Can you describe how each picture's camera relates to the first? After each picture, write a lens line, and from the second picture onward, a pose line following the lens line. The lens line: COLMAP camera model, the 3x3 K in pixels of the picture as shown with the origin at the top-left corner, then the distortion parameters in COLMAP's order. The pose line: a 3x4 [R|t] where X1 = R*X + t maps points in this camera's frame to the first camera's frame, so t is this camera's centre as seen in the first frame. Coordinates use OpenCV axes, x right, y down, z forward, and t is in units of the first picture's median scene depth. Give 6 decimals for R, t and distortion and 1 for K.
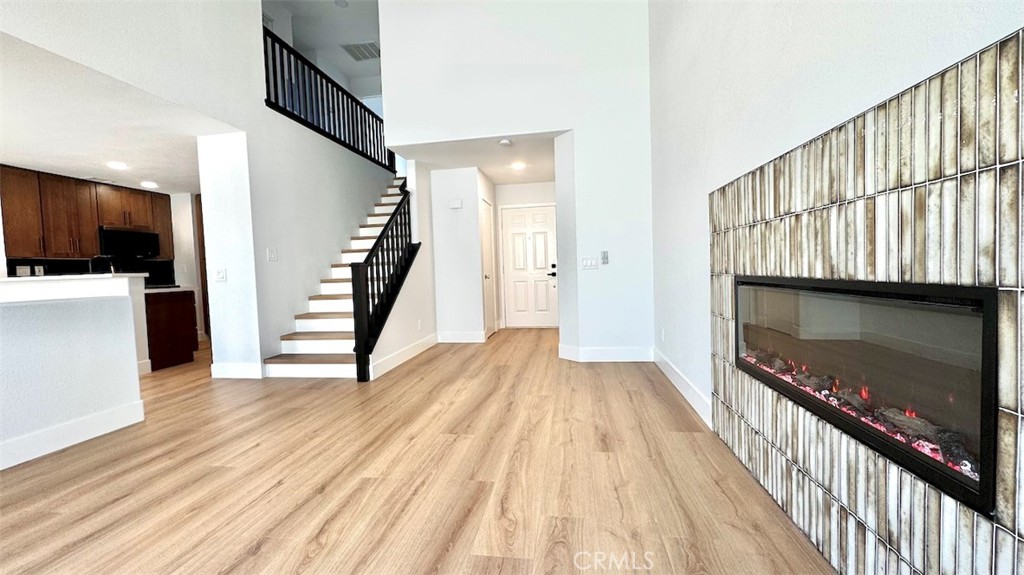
lens RADIAL K [[407.4, 0, 511.1], [0, 407.4, 288.6], [0, 0, 1]] dist [-0.001957, -0.000060]
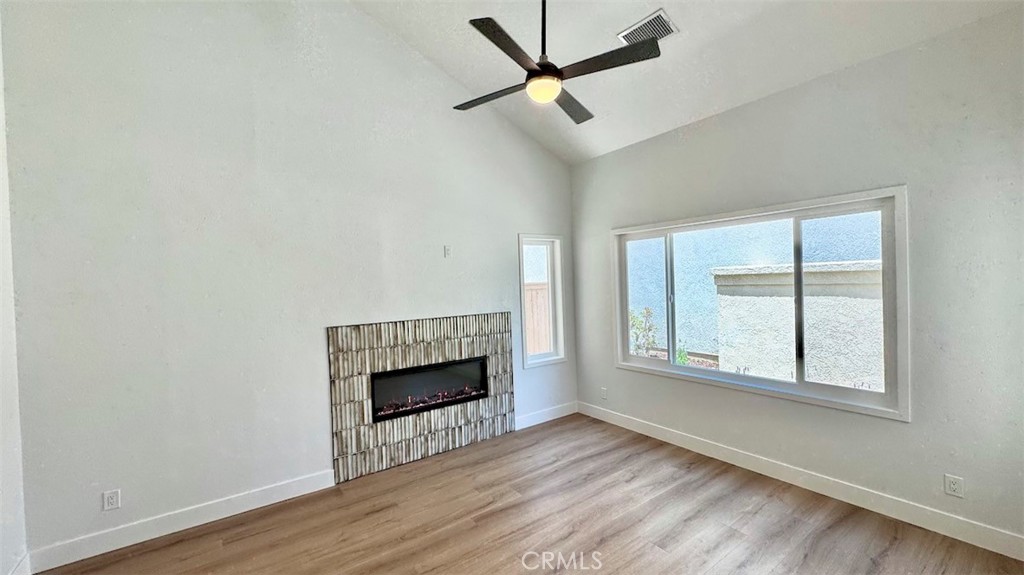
lens RADIAL K [[407.4, 0, 511.9], [0, 407.4, 287.9], [0, 0, 1]] dist [-0.001957, -0.000060]
pose [[-0.695705, 0.046545, 0.716818, -1.935976], [0.089824, 0.995703, 0.022524, -0.631312], [-0.712689, 0.080057, -0.696897, 2.803565]]
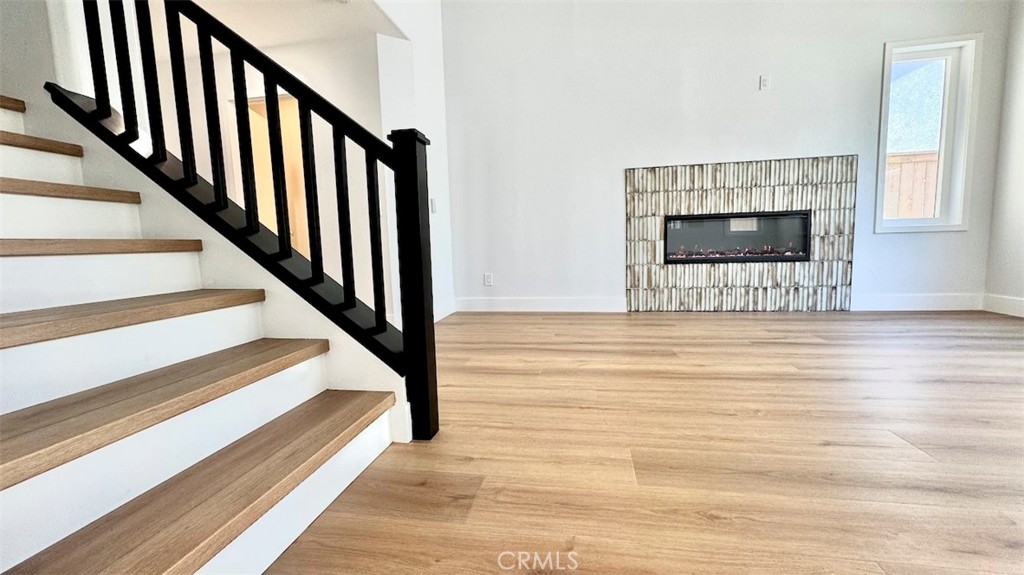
lens RADIAL K [[407.4, 0, 510.8], [0, 407.4, 289.2], [0, 0, 1]] dist [-0.001957, -0.000060]
pose [[0.033710, -0.075063, 0.996609, -2.199750], [0.076900, 0.994414, 0.072296, 0.179422], [-0.996469, 0.074202, 0.039294, 2.599408]]
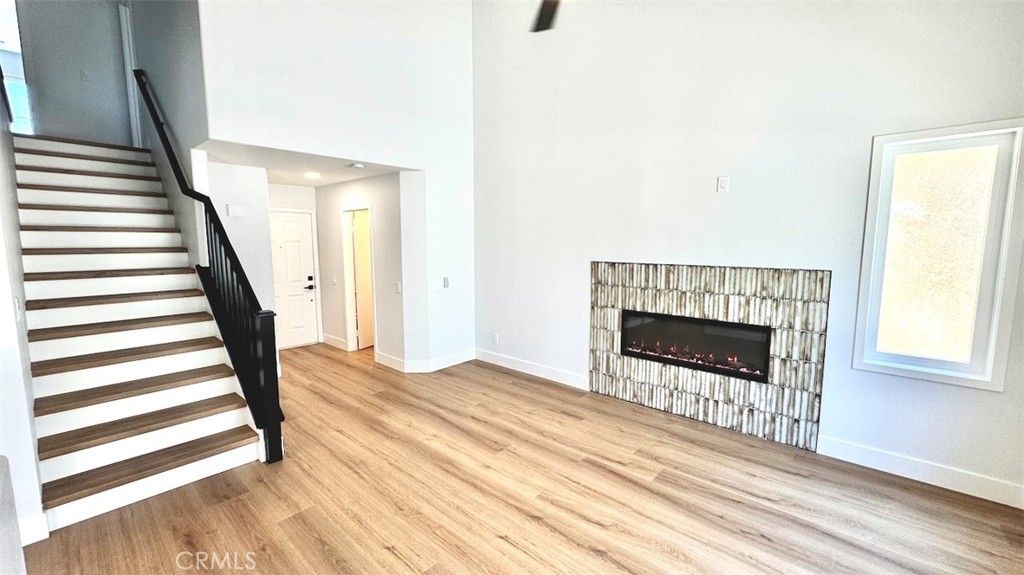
lens RADIAL K [[407.4, 0, 510.7], [0, 407.4, 288.3], [0, 0, 1]] dist [-0.001957, -0.000060]
pose [[0.545031, -0.060322, 0.836243, -2.191686], [0.018700, 0.998035, 0.059805, -0.412379], [-0.838207, -0.016958, 0.545088, 0.578384]]
